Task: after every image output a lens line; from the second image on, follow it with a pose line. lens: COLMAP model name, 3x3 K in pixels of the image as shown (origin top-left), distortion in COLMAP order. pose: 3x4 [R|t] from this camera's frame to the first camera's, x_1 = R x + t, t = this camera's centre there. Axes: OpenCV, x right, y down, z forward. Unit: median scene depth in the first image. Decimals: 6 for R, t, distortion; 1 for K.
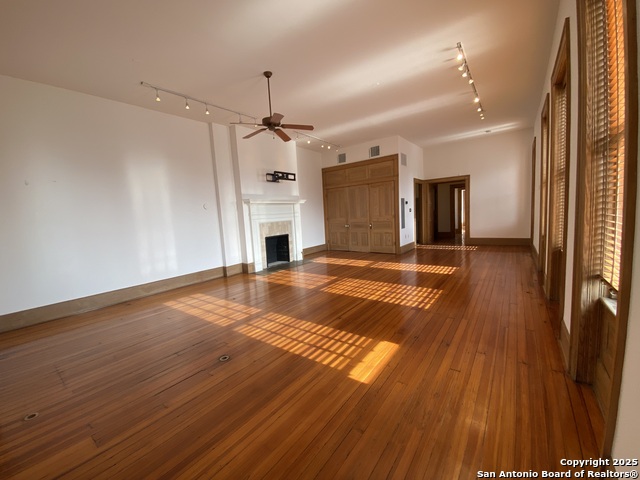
lens RADIAL K [[256.4, 0, 318.8], [0, 256.4, 236.8], [0, 0, 1]] dist [0.054284, -0.034761]
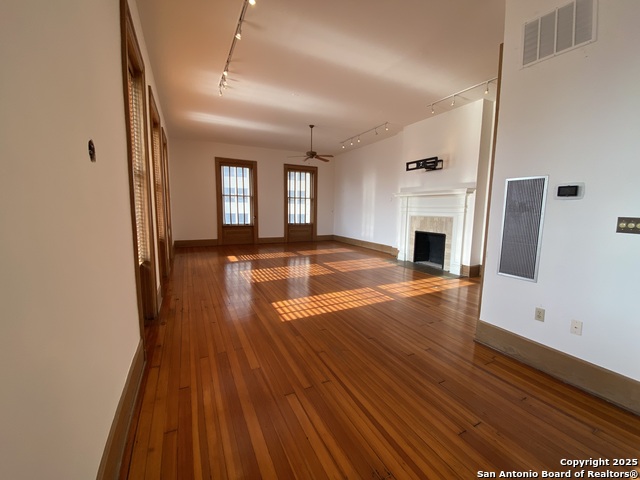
lens RADIAL K [[256.4, 0, 318.8], [0, 256.4, 236.8], [0, 0, 1]] dist [0.054284, -0.034761]
pose [[-0.440263, 0.147352, -0.885695, 0.772786], [-0.077506, 0.976522, 0.200990, -0.135794], [0.894517, 0.157135, -0.418506, 1.021153]]
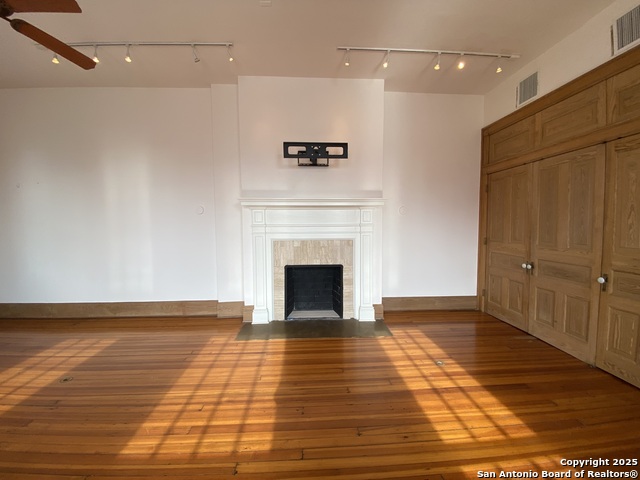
lens RADIAL K [[256.4, 0, 318.8], [0, 256.4, 236.8], [0, 0, 1]] dist [0.054284, -0.034761]
pose [[0.642605, 0.087472, -0.761188, 0.248947], [-0.102633, 0.994336, 0.027620, -0.079375], [0.759293, 0.060374, 0.647943, 0.645293]]
